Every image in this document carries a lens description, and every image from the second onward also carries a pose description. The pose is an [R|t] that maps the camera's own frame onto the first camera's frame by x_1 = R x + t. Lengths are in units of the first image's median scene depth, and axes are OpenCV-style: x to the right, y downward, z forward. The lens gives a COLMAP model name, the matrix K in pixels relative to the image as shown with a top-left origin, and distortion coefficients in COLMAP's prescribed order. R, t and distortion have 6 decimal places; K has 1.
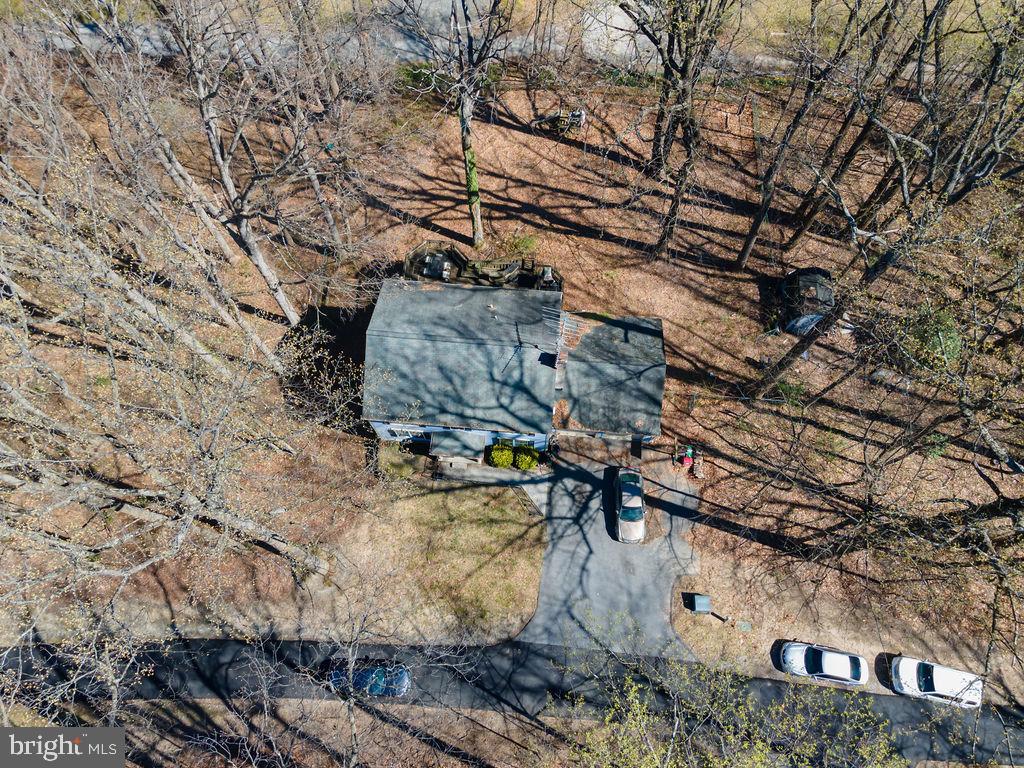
lens RADIAL K [[744.4, 0, 512.0], [0, 744.4, 384.0], [0, 0, 1]] dist [0.023780, -0.001468]
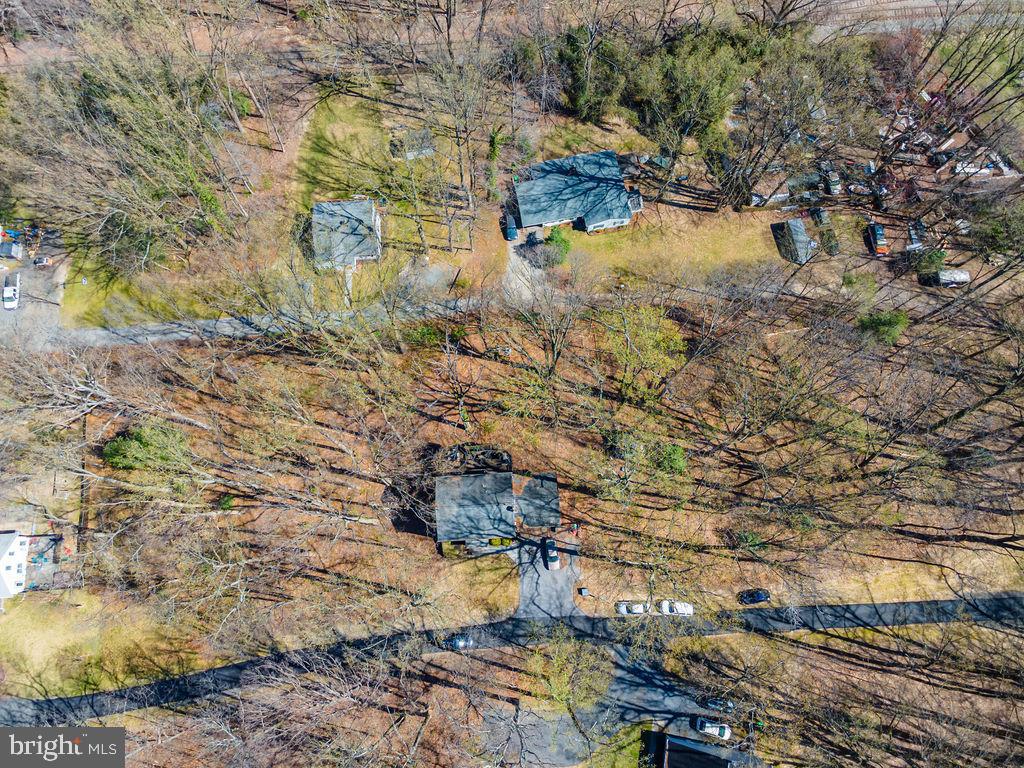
lens RADIAL K [[703.9, 0, 512.0], [0, 703.9, 384.0], [0, 0, 1]] dist [0.045423, -0.001652]
pose [[0.989482, -0.139010, 0.040025, 0.014613], [0.133505, 0.984079, 0.117327, -0.656391], [-0.055697, -0.110750, 0.992286, -1.174074]]
